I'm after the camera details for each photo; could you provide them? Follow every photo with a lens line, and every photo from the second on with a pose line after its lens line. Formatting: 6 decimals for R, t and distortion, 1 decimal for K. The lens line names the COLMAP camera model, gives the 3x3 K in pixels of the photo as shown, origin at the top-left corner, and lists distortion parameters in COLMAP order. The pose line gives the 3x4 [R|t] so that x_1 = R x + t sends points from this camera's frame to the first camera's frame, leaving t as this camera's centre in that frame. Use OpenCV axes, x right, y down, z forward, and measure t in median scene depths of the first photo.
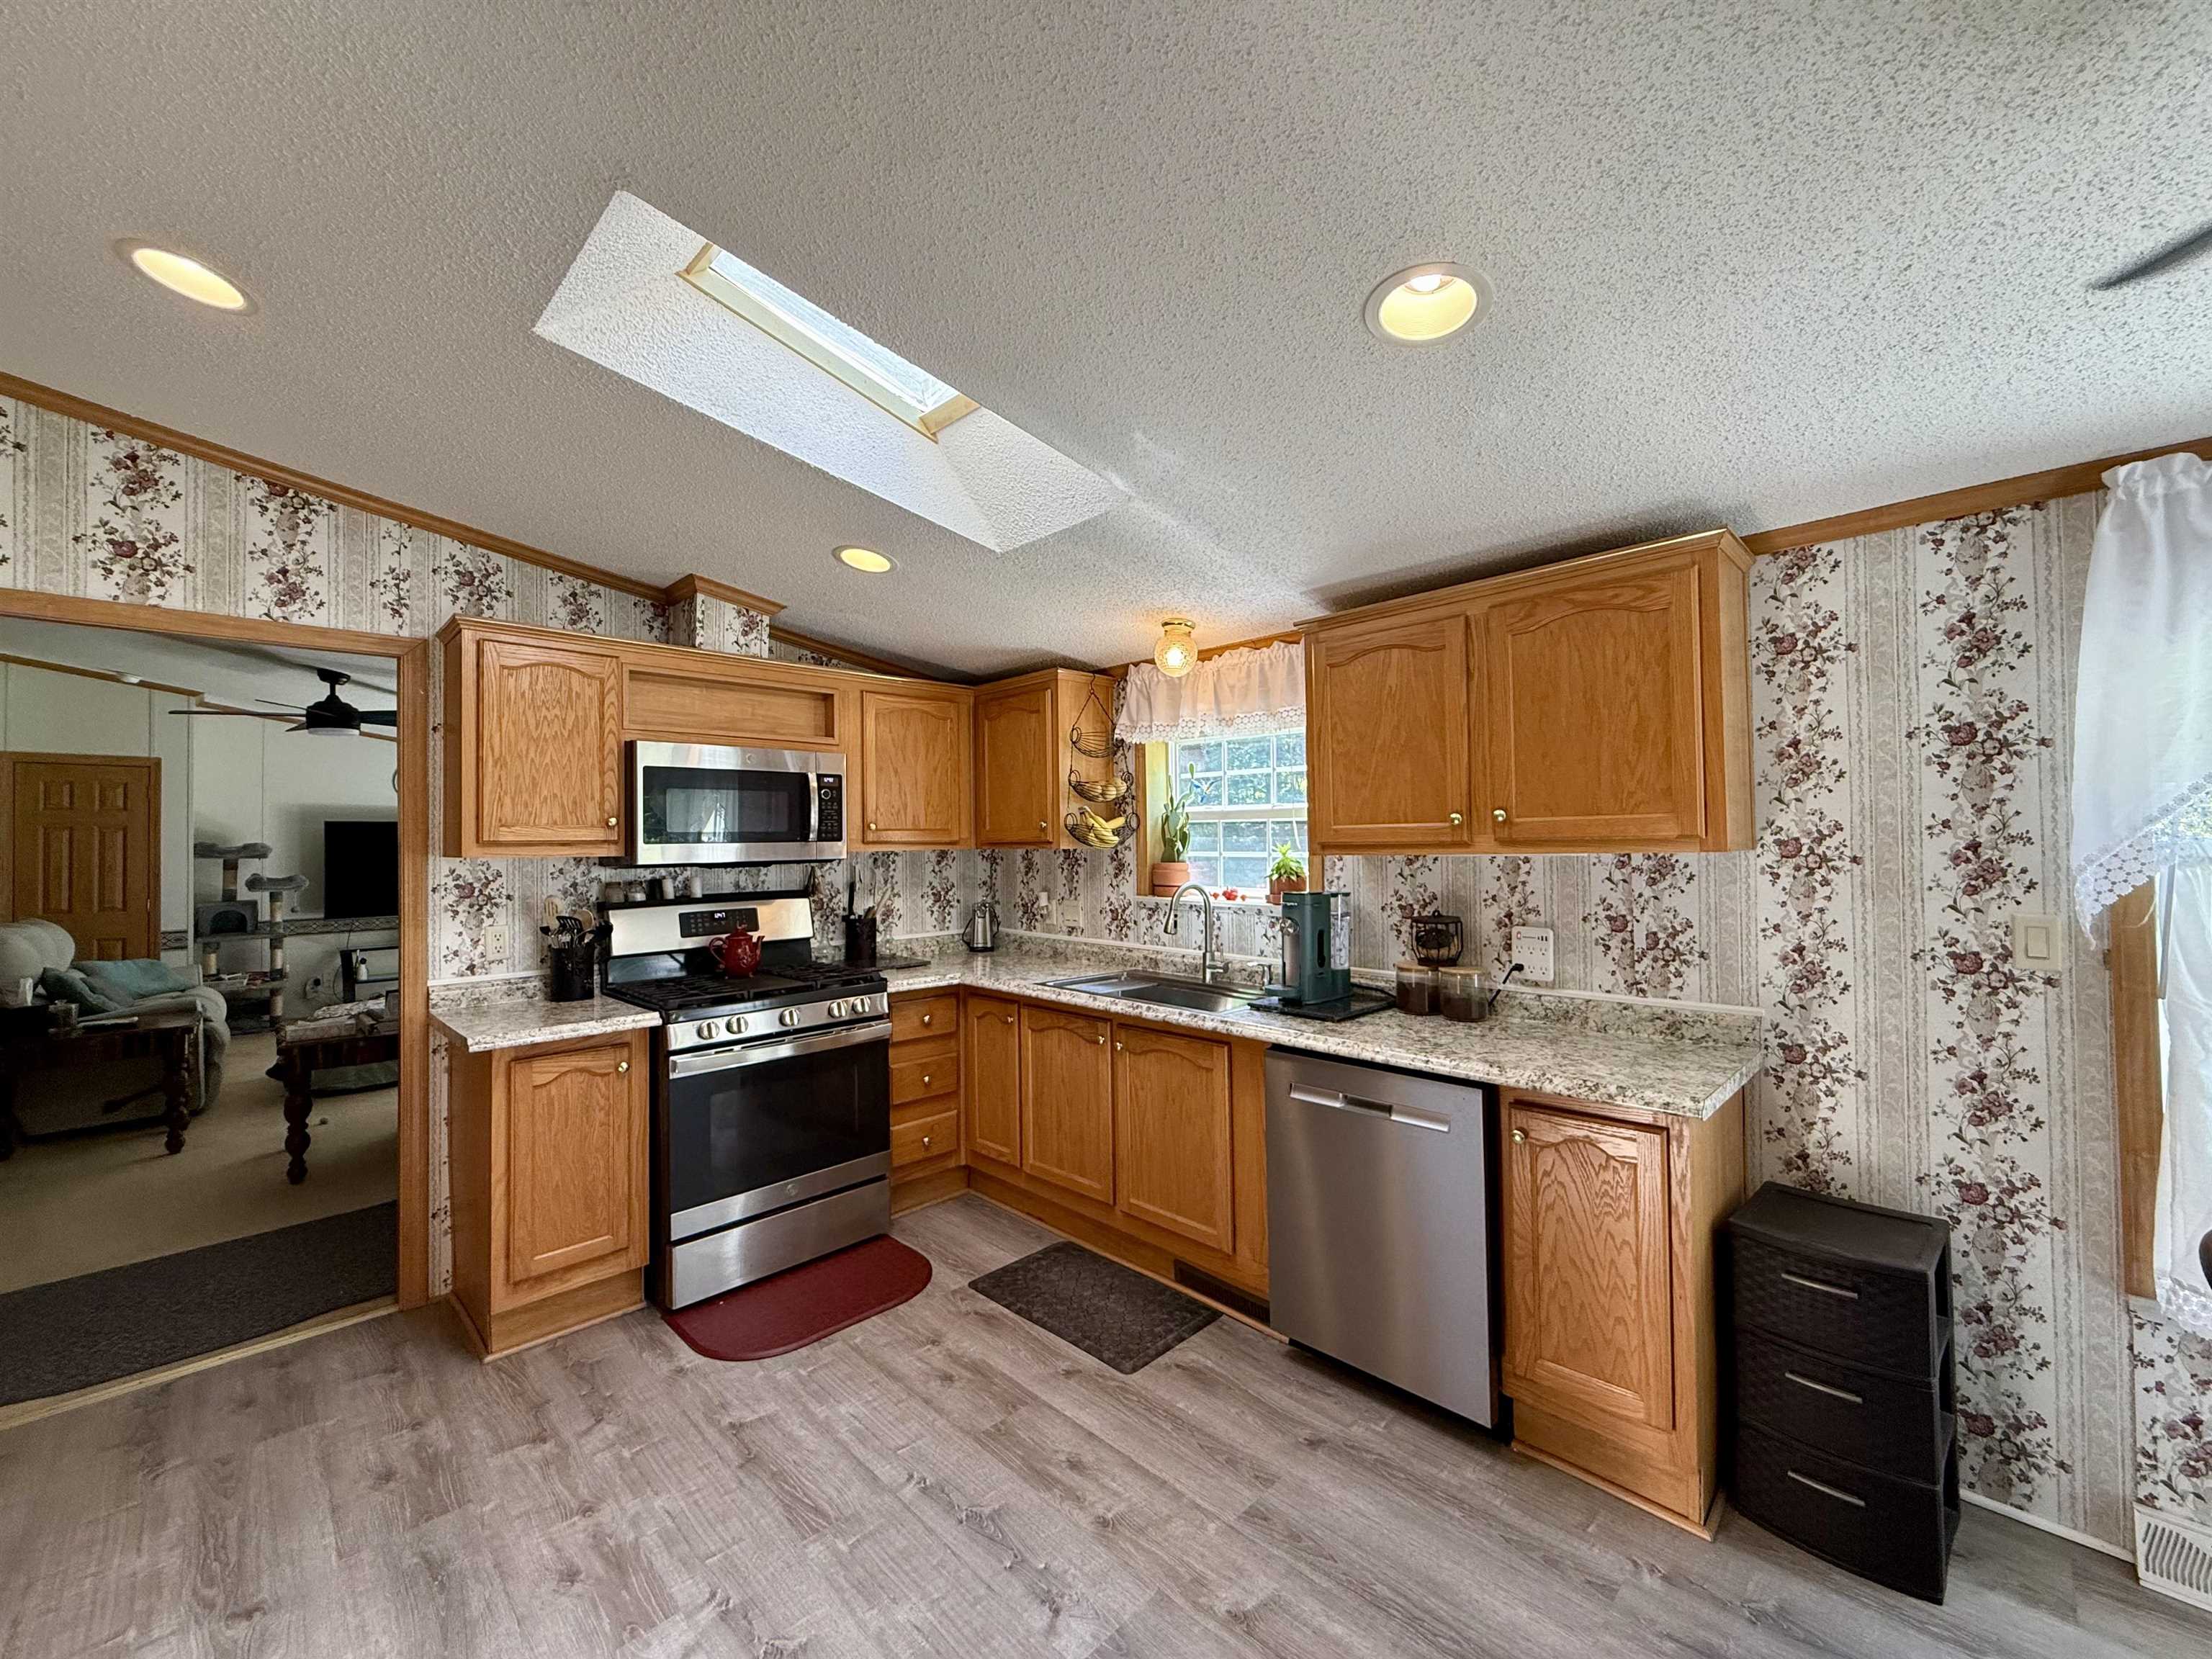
lens RADIAL K [[882.3, 0, 1097.7], [0, 882.3, 823.4], [0, 0, 1]] dist [0.001478, 0.000429]
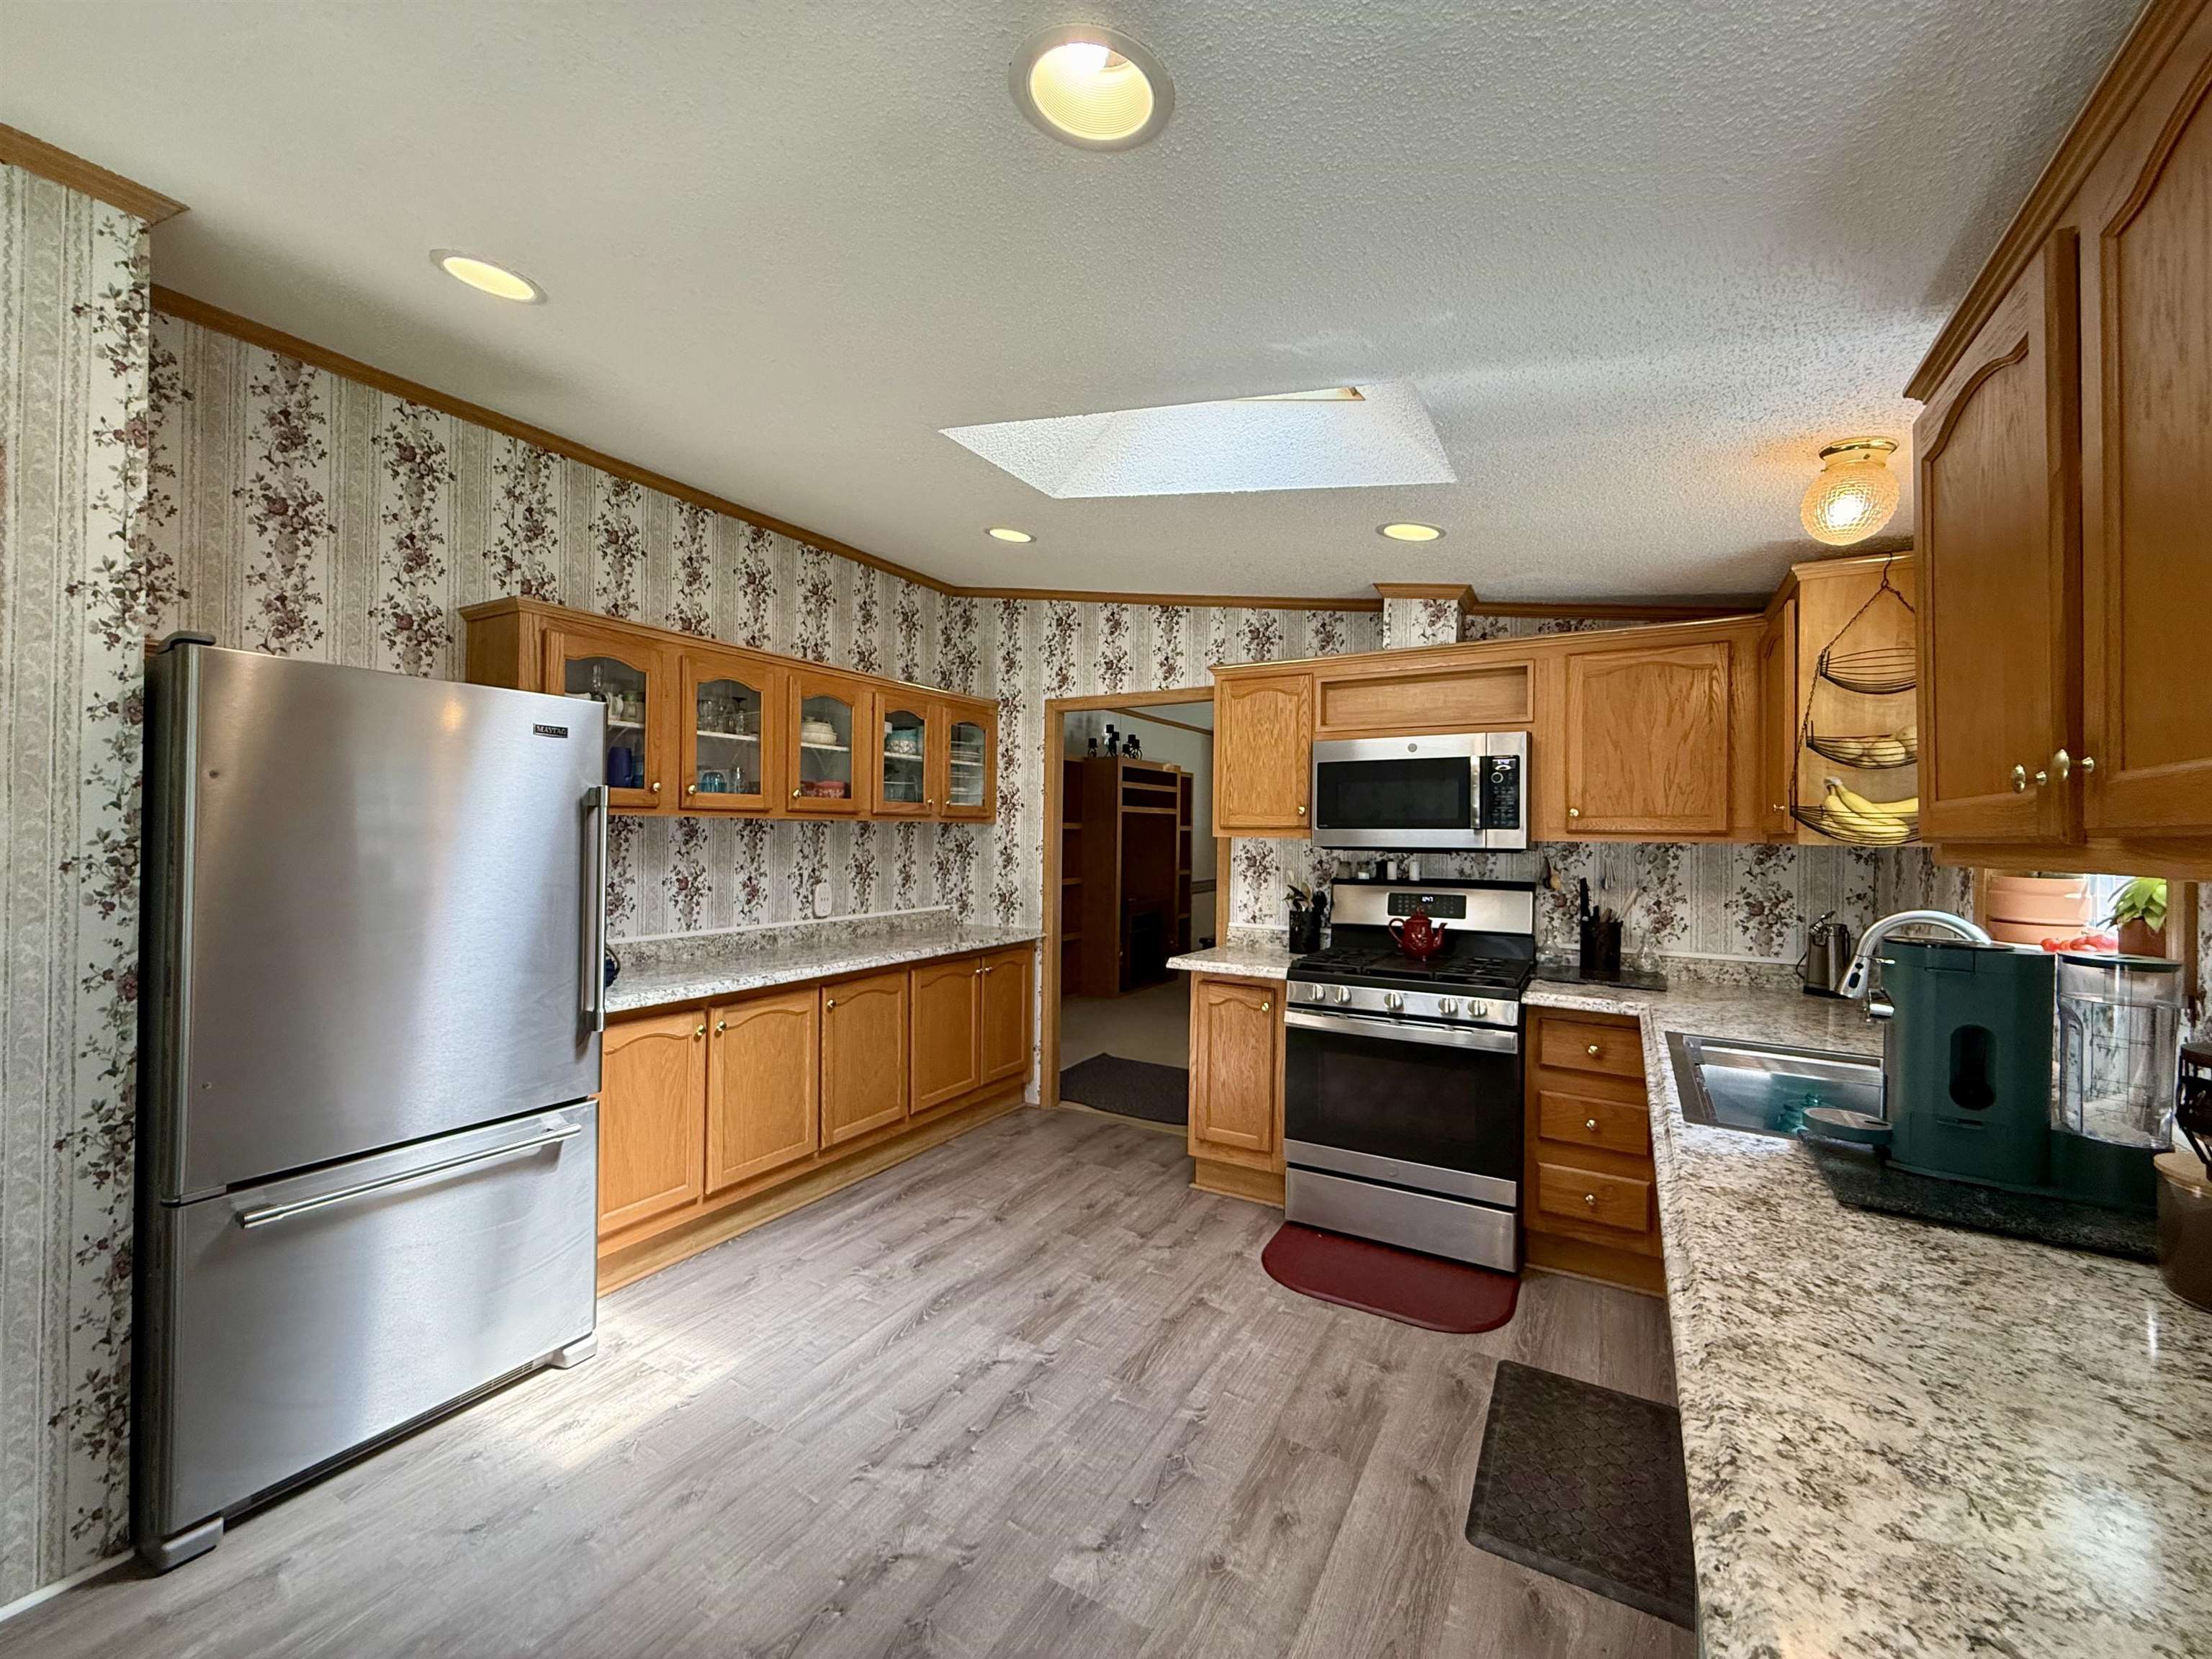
lens RADIAL K [[882.3, 0, 1097.7], [0, 882.3, 823.4], [0, 0, 1]] dist [0.001478, 0.000429]
pose [[0.252574, 0.003158, -0.967572, 0.660200], [0.006888, 0.999963, 0.005062, 0.009729], [0.967553, -0.007943, 0.252543, 0.497526]]
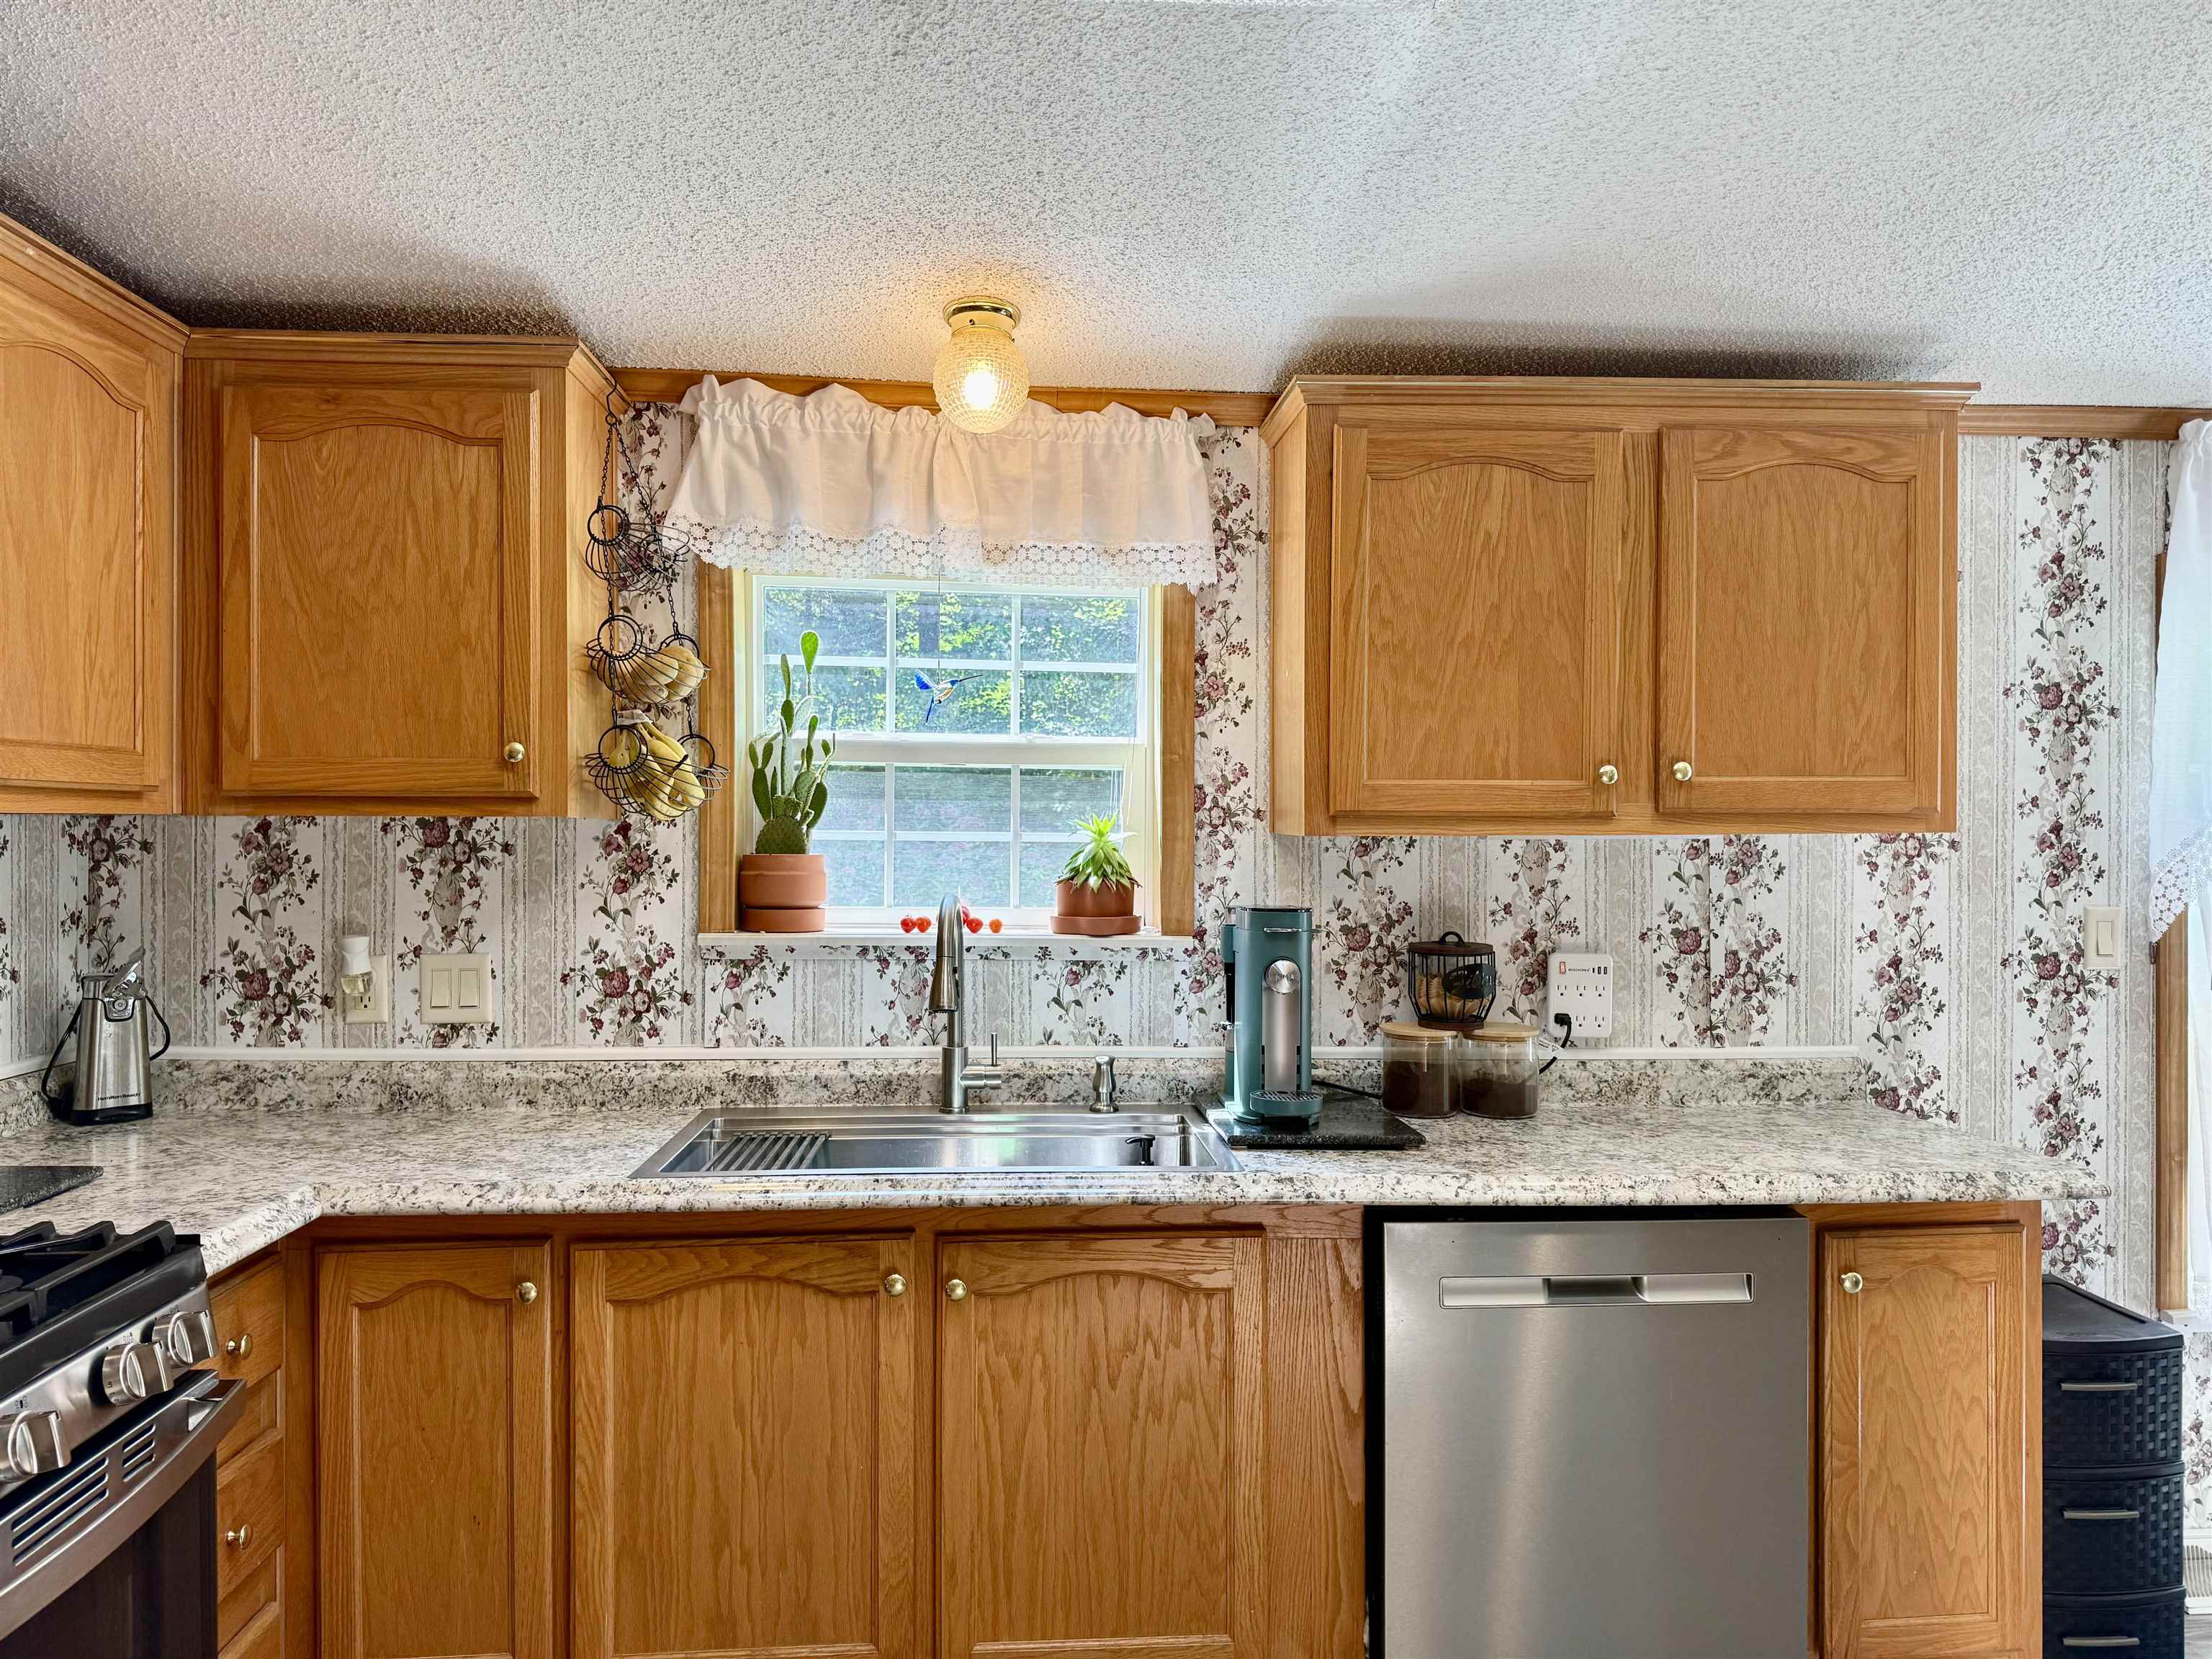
lens RADIAL K [[1573.4, 0, 1050.4], [0, 1573.4, 822.8], [0, 0, 1]] dist [0.065384, -0.078349]
pose [[0.646526, 0.017736, 0.762686, -0.628341], [-0.028644, 0.999589, 0.001037, 0.036248], [-0.762354, -0.022517, 0.646768, 0.583552]]
